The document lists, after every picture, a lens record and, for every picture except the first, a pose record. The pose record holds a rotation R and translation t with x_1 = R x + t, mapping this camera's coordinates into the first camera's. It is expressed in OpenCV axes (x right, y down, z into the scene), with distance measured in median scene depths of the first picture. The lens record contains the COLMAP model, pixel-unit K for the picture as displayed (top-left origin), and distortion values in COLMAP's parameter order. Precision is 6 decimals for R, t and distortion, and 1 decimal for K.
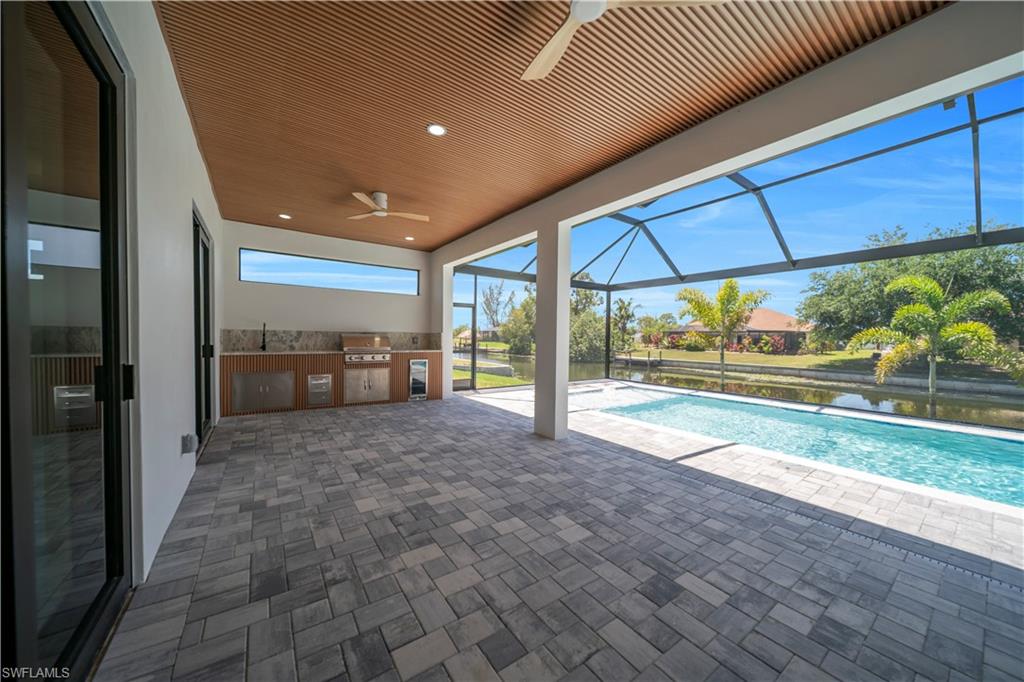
lens RADIAL K [[353.9, 0, 513.8], [0, 353.9, 348.2], [0, 0, 1]] dist [0.000180, -0.000414]
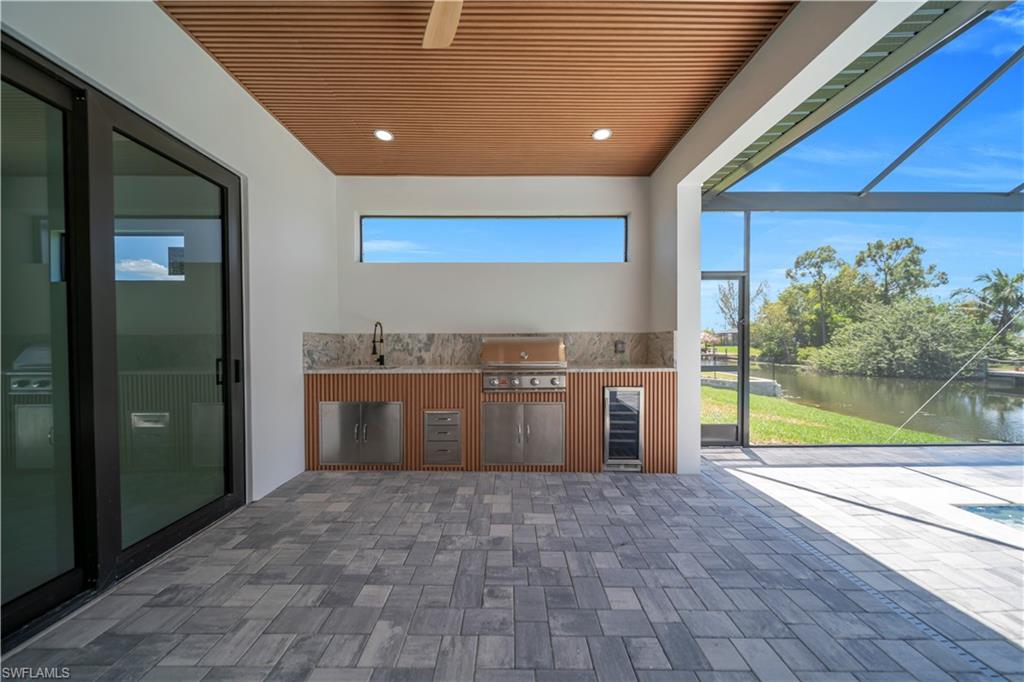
lens RADIAL K [[353.9, 0, 515.1], [0, 353.9, 345.3], [0, 0, 1]] dist [0.000180, -0.000414]
pose [[0.820988, -0.009076, -0.570873, -0.156306], [-0.003426, 0.999777, -0.020821, -0.020061], [0.570935, 0.019049, 0.820775, 0.706936]]
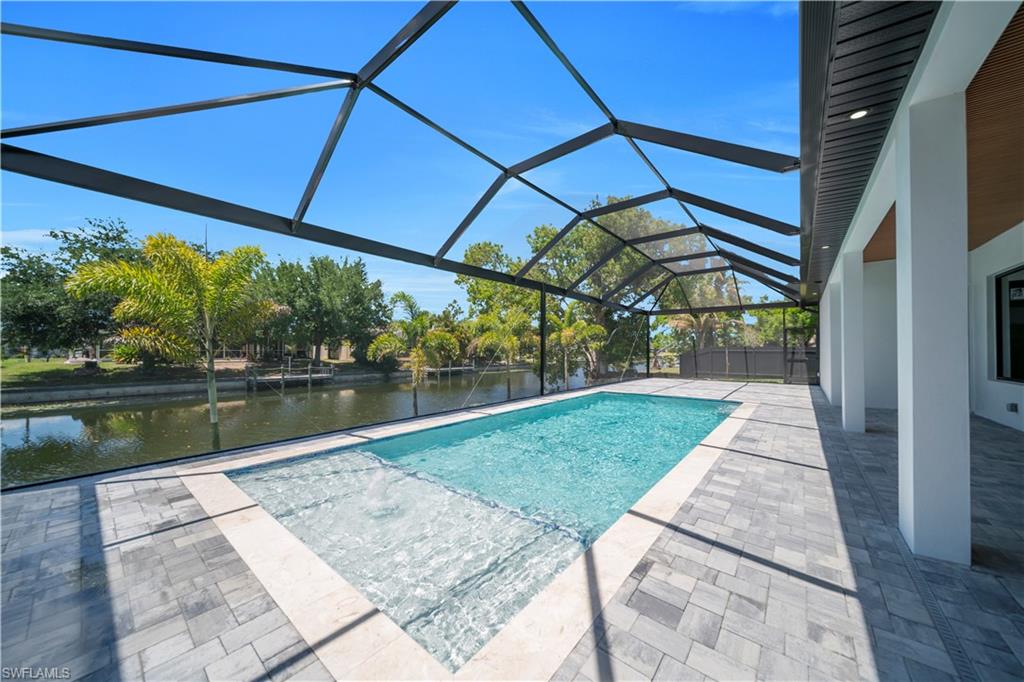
lens RADIAL K [[353.9, 0, 513.3], [0, 353.9, 343.2], [0, 0, 1]] dist [0.000180, -0.000414]
pose [[-0.263124, 0.003953, 0.964754, -0.193951], [0.025229, 0.999678, 0.002785, -0.036991], [-0.964432, 0.025073, -0.263139, 1.546905]]
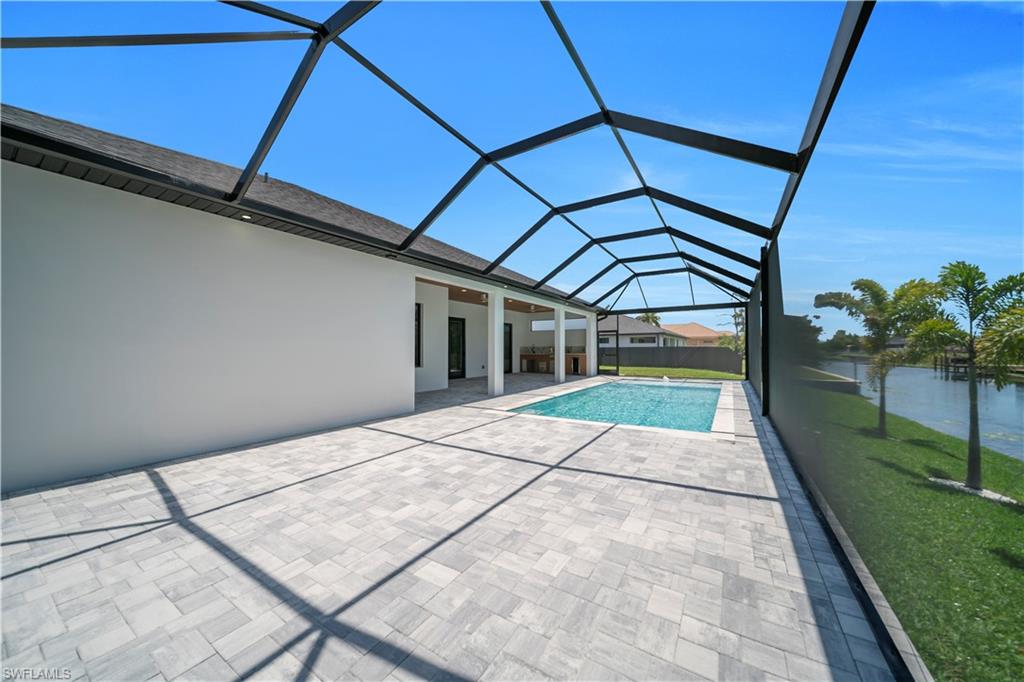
lens RADIAL K [[353.9, 0, 510.6], [0, 353.9, 344.2], [0, 0, 1]] dist [0.000180, -0.000414]
pose [[0.384682, -0.019250, -0.922848, 2.427701], [-0.019675, 0.999384, -0.029048, 0.026402], [0.922839, 0.029331, 0.384066, -0.449035]]
